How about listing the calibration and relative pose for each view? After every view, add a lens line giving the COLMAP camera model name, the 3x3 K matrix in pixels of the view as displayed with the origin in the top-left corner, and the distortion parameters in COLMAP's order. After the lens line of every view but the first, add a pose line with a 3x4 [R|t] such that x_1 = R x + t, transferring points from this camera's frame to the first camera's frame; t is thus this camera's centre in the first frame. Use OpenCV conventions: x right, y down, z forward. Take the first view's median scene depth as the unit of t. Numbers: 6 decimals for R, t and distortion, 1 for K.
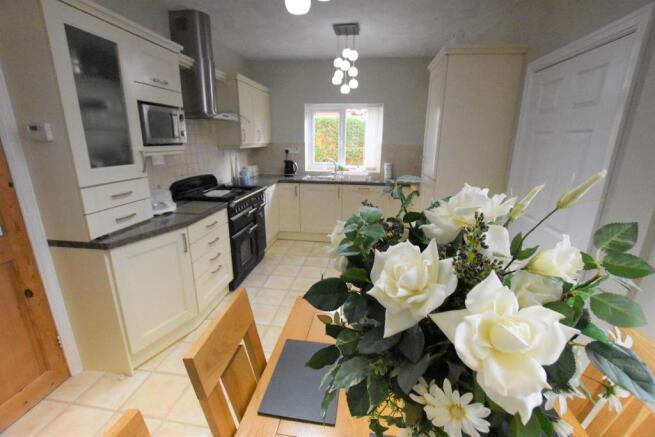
lens RADIAL K [[284.2, 0, 327.0], [0, 284.2, 219.7], [0, 0, 1]] dist [-0.036265, 0.000105]
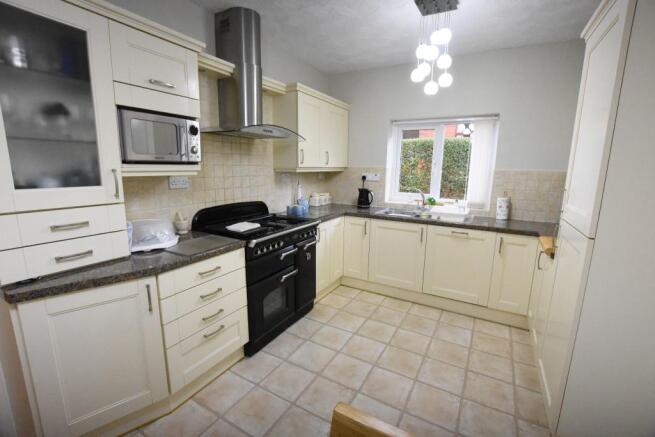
lens RADIAL K [[284.2, 0, 327.3], [0, 284.2, 217.5], [0, 0, 1]] dist [-0.036265, 0.000105]
pose [[0.927348, 0.074752, -0.366657, 0.106582], [-0.111241, 0.990617, -0.079389, -0.077326], [0.357282, 0.114408, 0.926963, 0.332847]]
